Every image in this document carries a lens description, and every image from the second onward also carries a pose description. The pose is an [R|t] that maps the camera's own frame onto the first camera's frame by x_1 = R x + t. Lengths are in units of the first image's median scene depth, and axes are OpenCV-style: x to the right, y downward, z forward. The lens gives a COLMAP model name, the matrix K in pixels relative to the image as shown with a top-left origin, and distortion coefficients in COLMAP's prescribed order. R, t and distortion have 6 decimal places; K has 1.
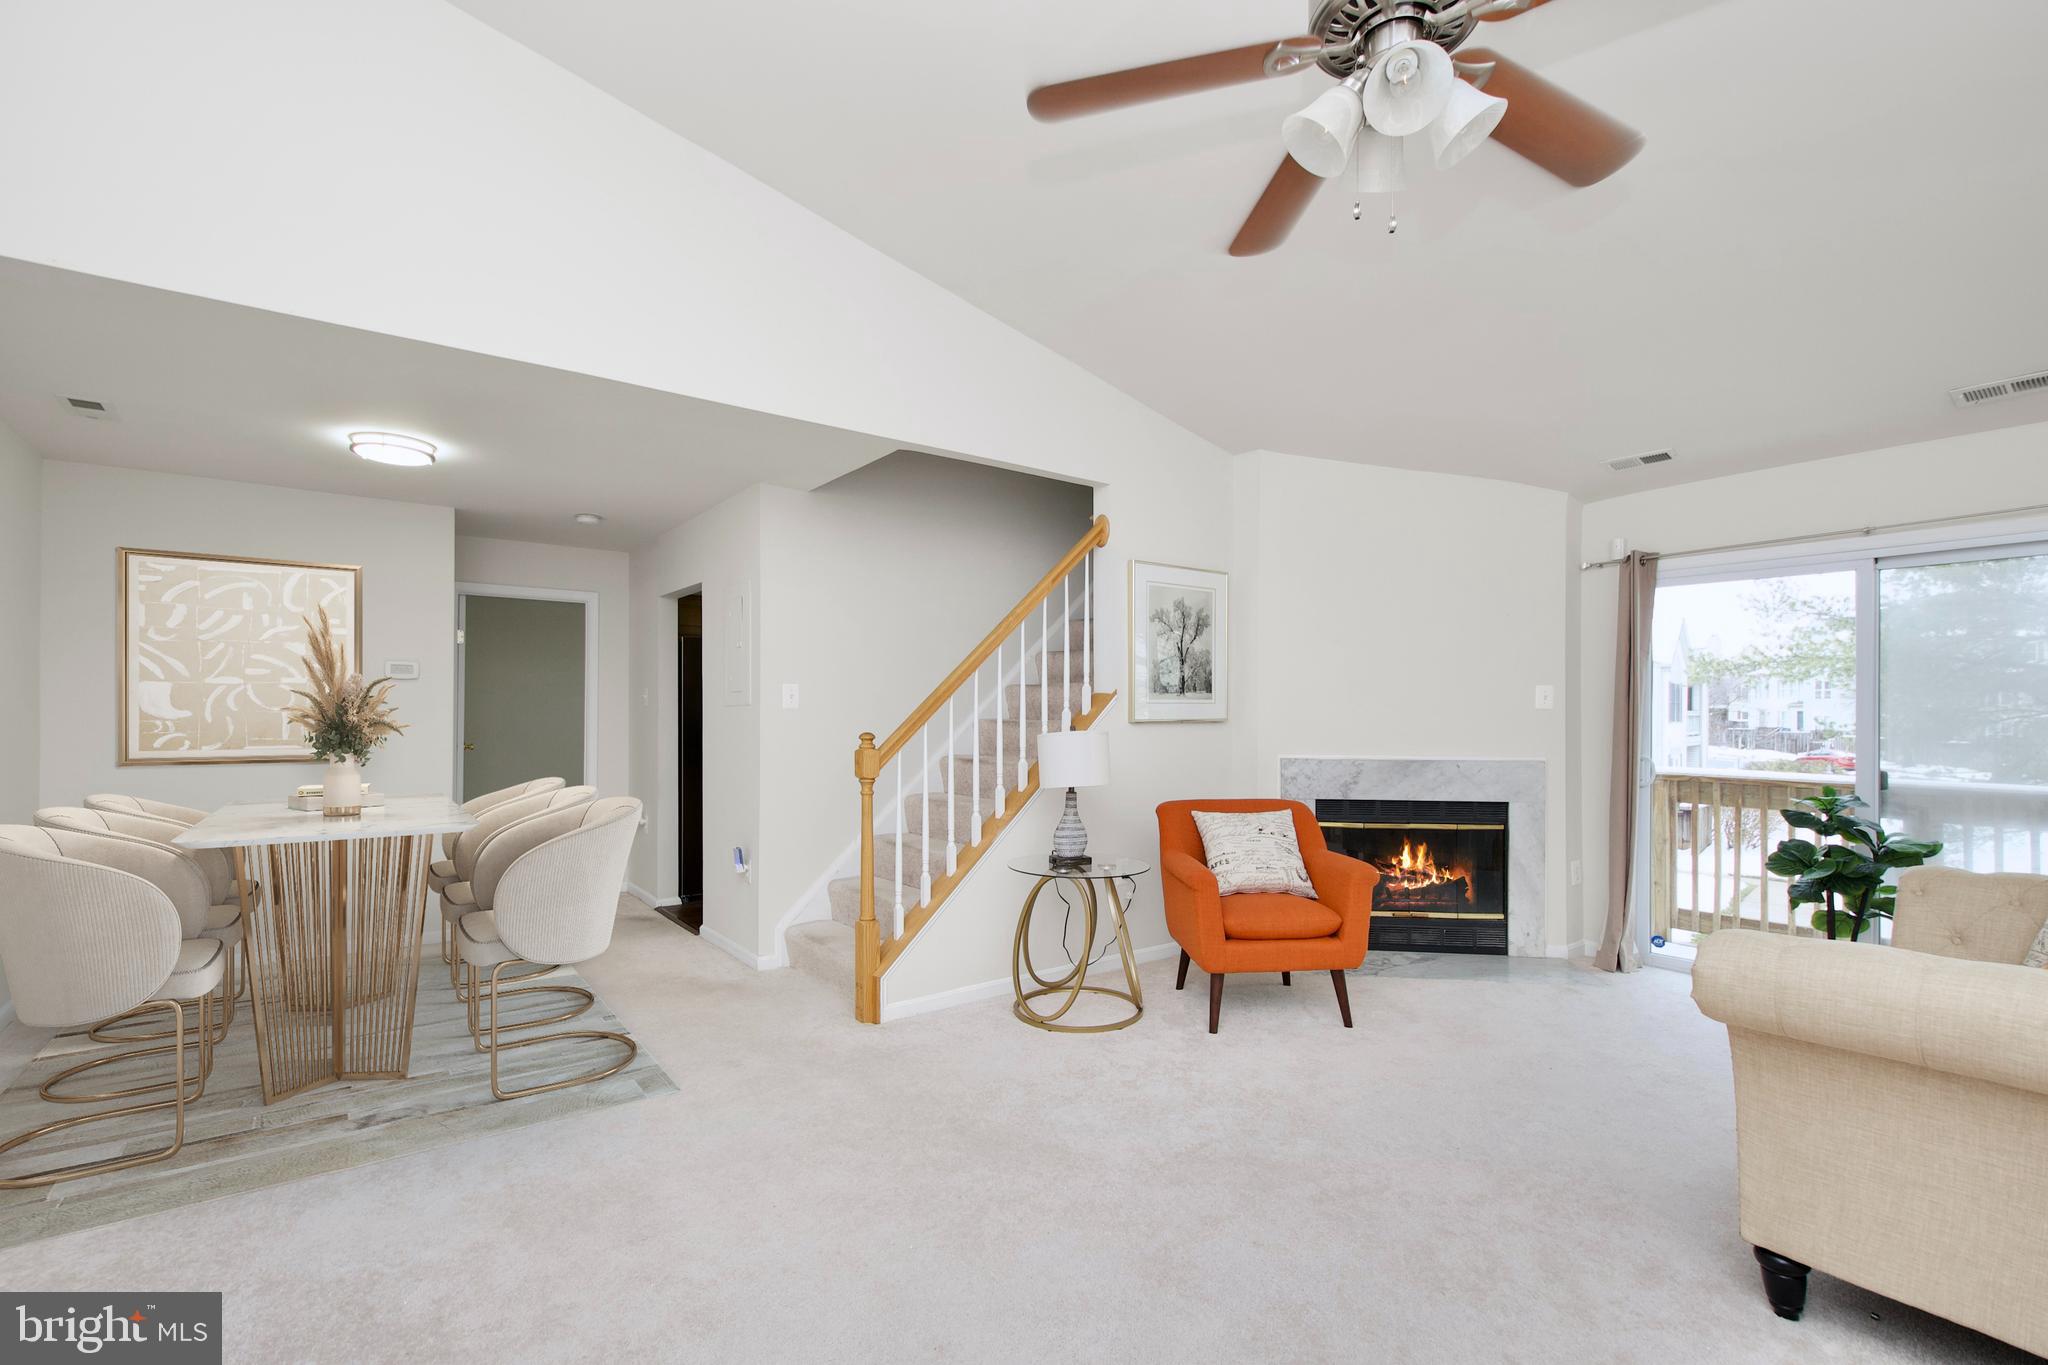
lens RADIAL K [[892.3, 0, 1025.7], [0, 892.3, 711.3], [0, 0, 1]] dist [-0.000160, -0.000228]
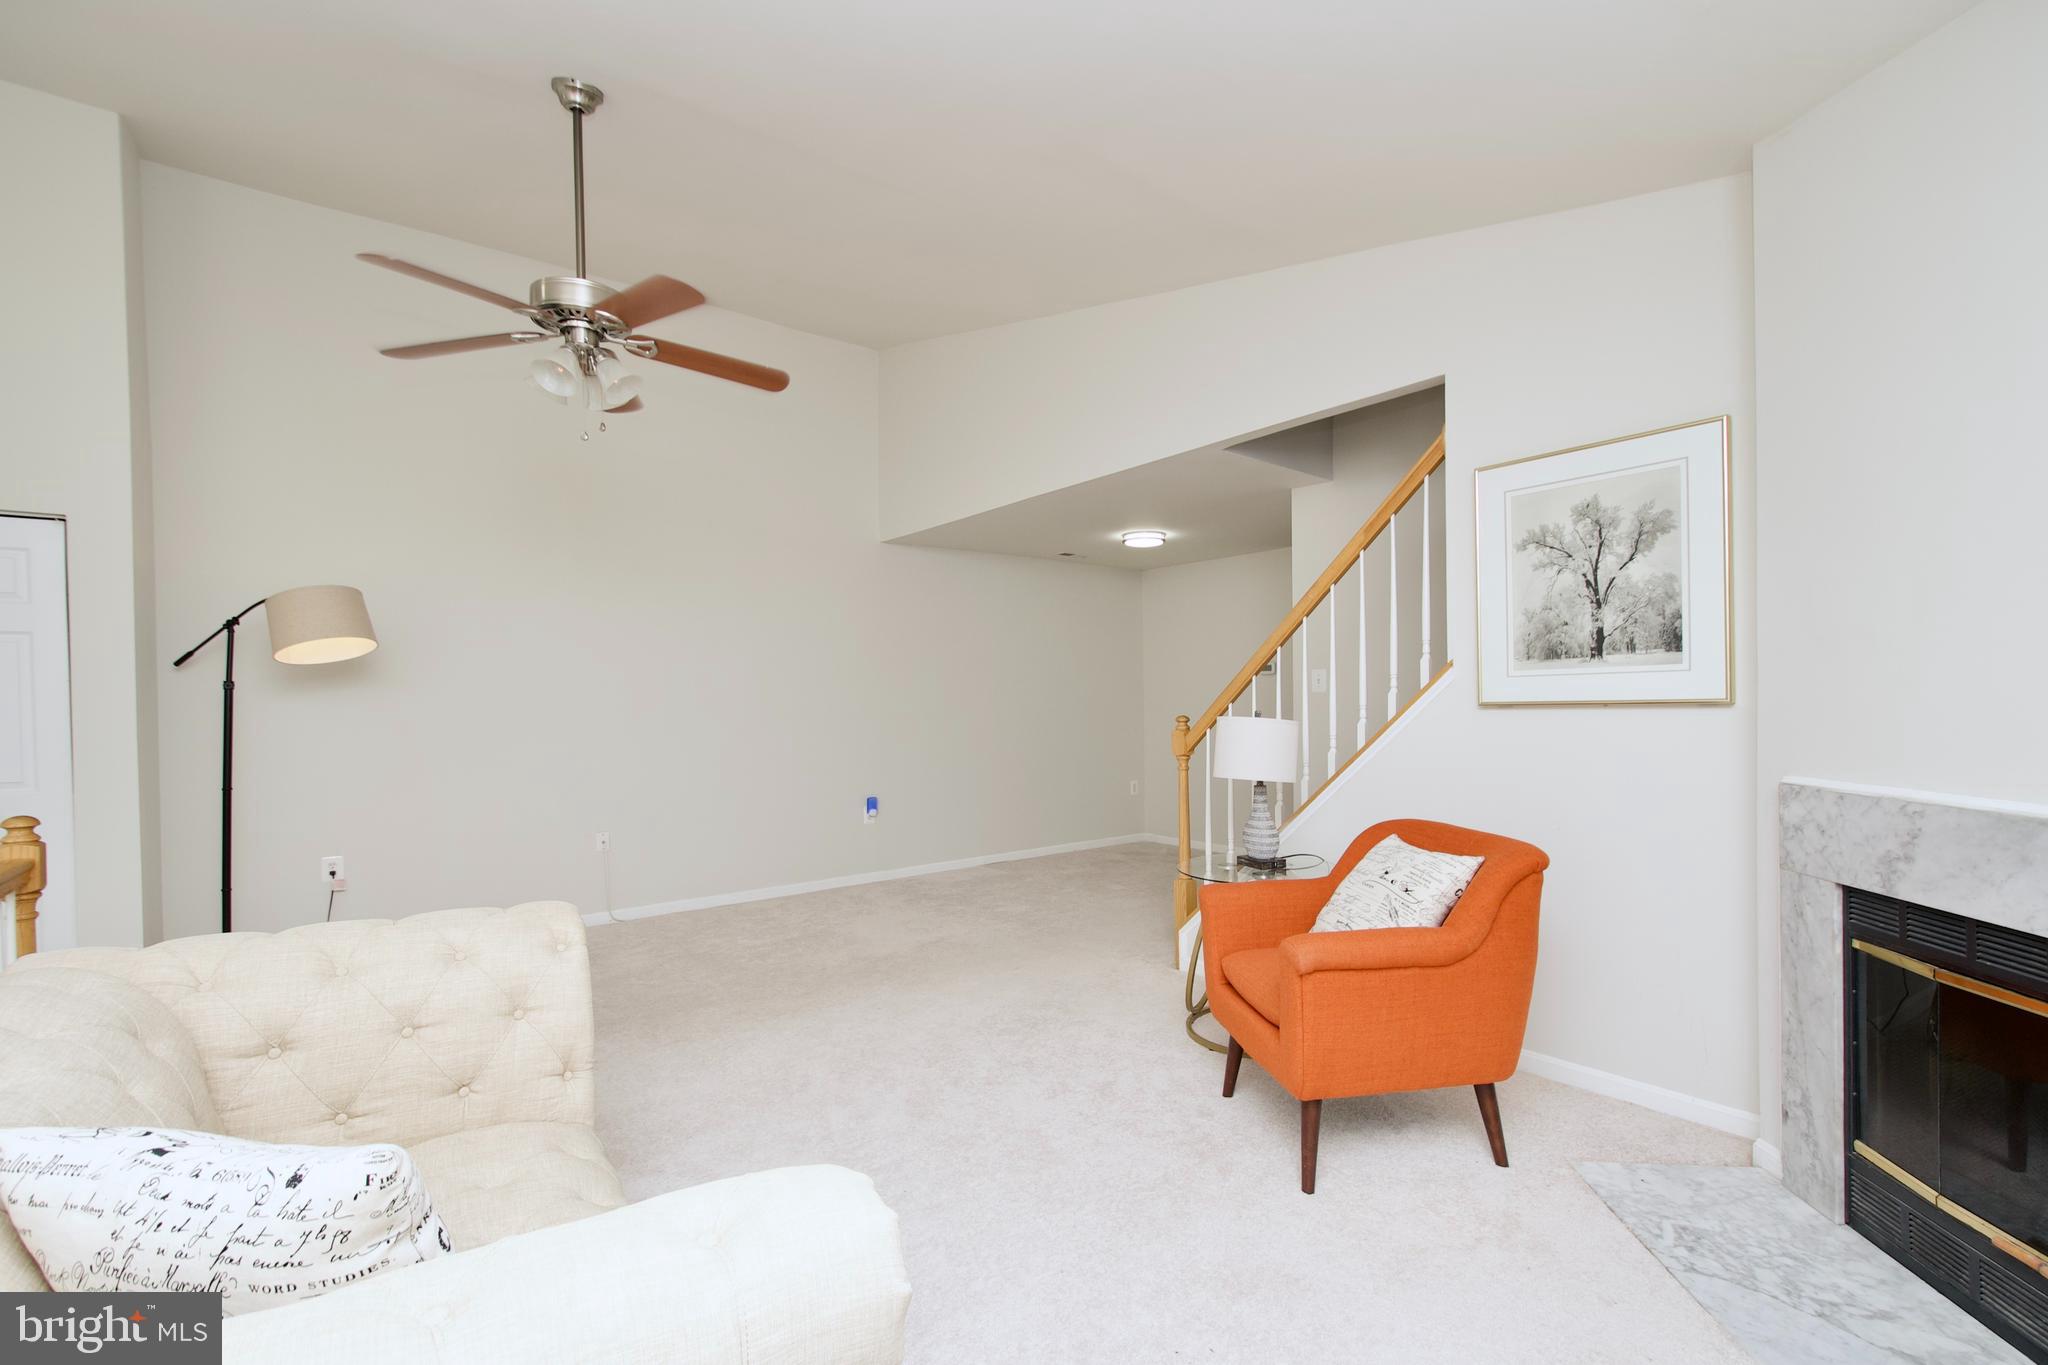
lens RADIAL K [[892.3, 0, 1025.7], [0, 892.3, 711.3], [0, 0, 1]] dist [-0.000160, -0.000228]
pose [[0.012240, 0.010092, -0.999874, 0.766702], [0.009384, 0.999904, 0.010207, 0.006811], [0.999881, -0.009508, 0.012144, 0.609417]]
